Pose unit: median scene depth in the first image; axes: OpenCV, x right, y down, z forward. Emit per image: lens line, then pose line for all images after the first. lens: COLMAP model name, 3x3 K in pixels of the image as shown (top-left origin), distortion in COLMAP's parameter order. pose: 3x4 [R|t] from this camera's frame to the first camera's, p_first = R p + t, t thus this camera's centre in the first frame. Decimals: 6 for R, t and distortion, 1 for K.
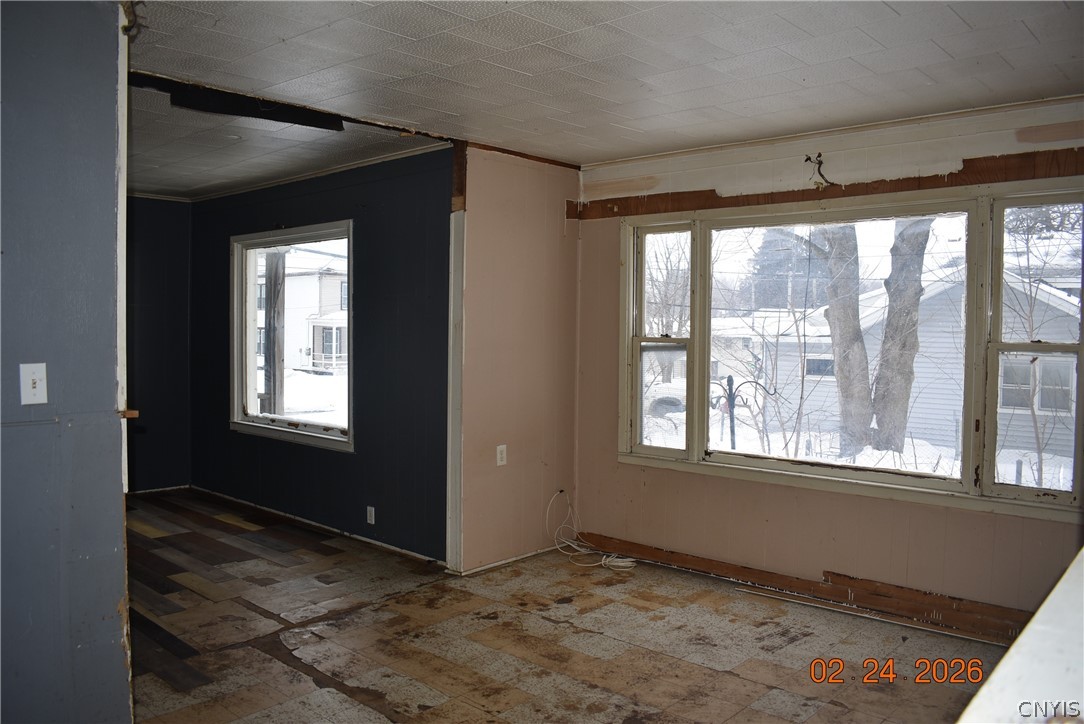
lens RADIAL K [[851.4, 0, 536.5], [0, 851.4, 359.2], [0, 0, 1]] dist [-0.090146, 0.008408]
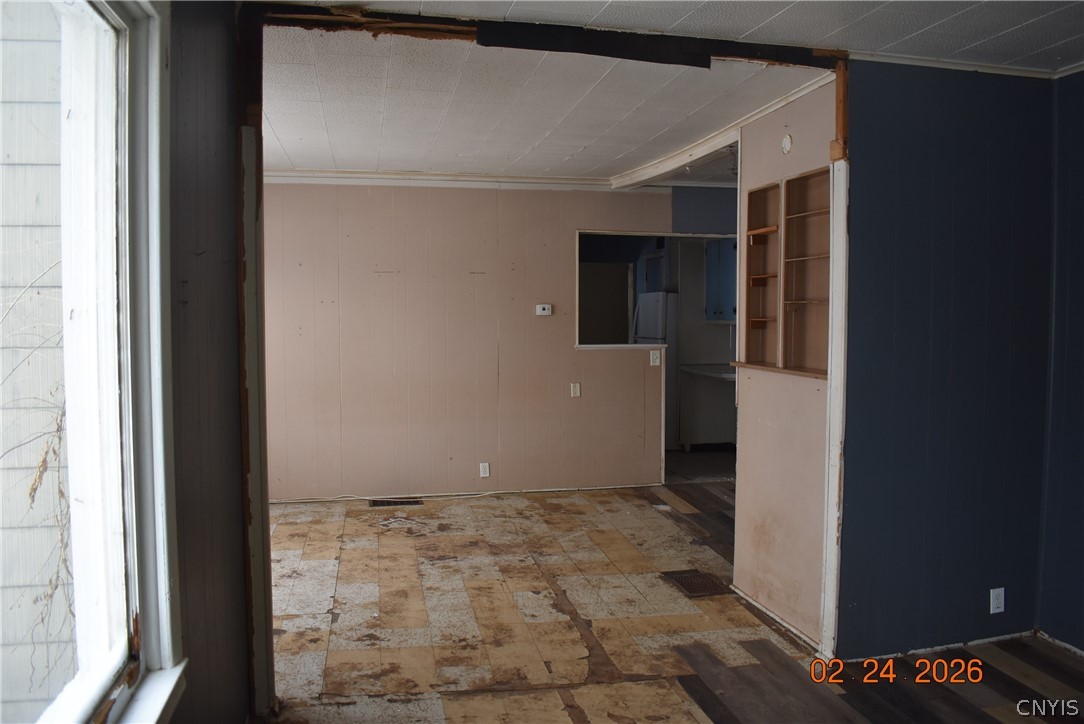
lens RADIAL K [[851.4, 0, 546.3], [0, 851.4, 358.1], [0, 0, 1]] dist [-0.090146, 0.008408]
pose [[-0.813351, -0.042660, 0.580208, -0.723150], [0.014318, 0.995538, 0.093268, -0.072246], [-0.581598, 0.084167, -0.809111, 1.611072]]
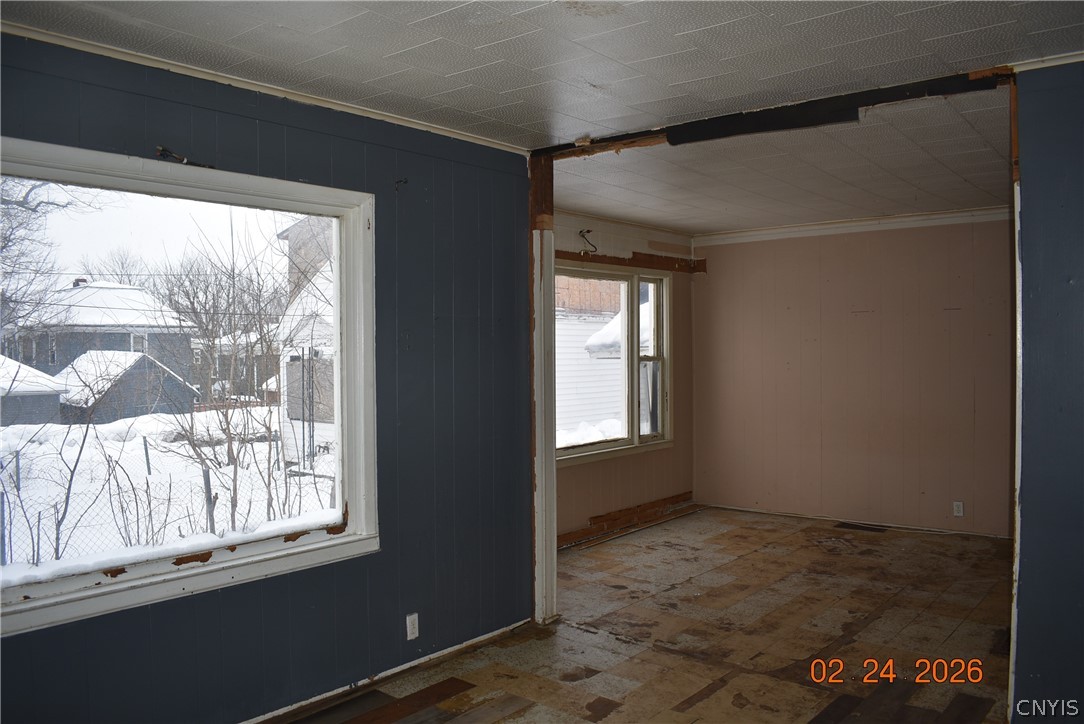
lens RADIAL K [[851.4, 0, 540.5], [0, 851.4, 356.7], [0, 0, 1]] dist [-0.090146, 0.008408]
pose [[-0.052736, -0.015754, 0.998484, -1.196243], [0.048212, 0.998669, 0.018303, -0.060794], [-0.997444, 0.049105, -0.051906, 1.235797]]
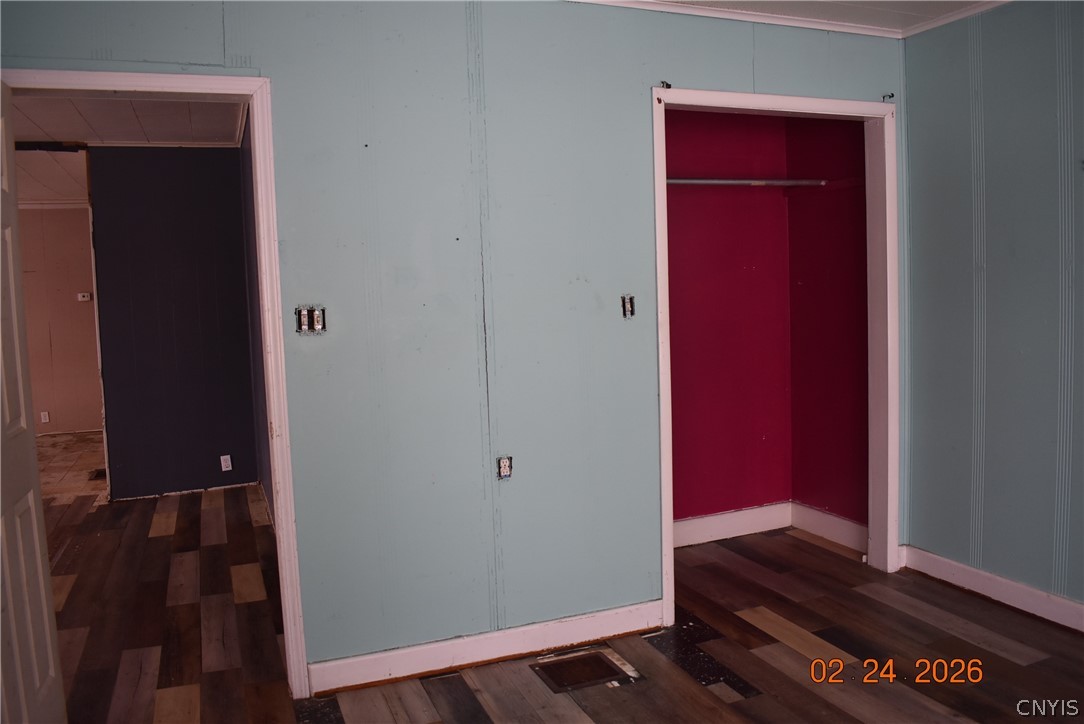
lens RADIAL K [[851.4, 0, 540.7], [0, 851.4, 357.5], [0, 0, 1]] dist [-0.090146, 0.008408]
pose [[-0.897634, -0.016323, 0.440439, -1.768034], [0.041352, 0.991787, 0.121034, -0.067589], [-0.438797, 0.126857, -0.889586, 1.695832]]
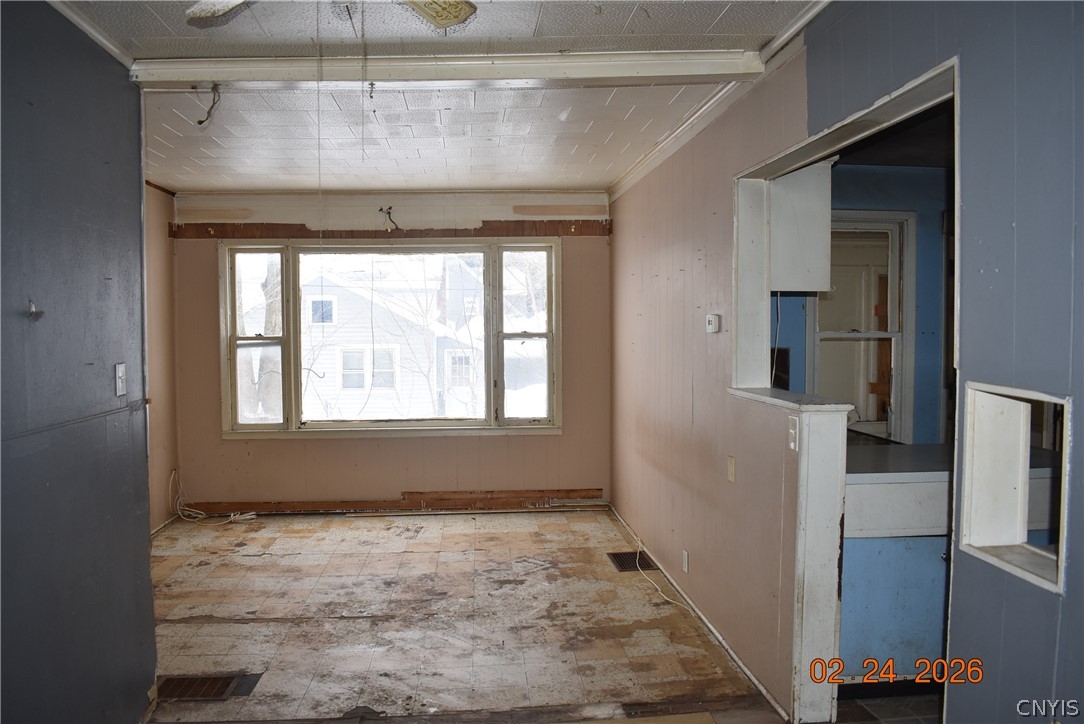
lens RADIAL K [[851.4, 0, 533.9], [0, 851.4, 361.3], [0, 0, 1]] dist [-0.090146, 0.008408]
pose [[0.687267, -0.046059, 0.724943, -0.605533], [0.042019, 0.998837, 0.023625, -0.001177], [-0.725189, 0.014225, 0.688403, -0.204916]]
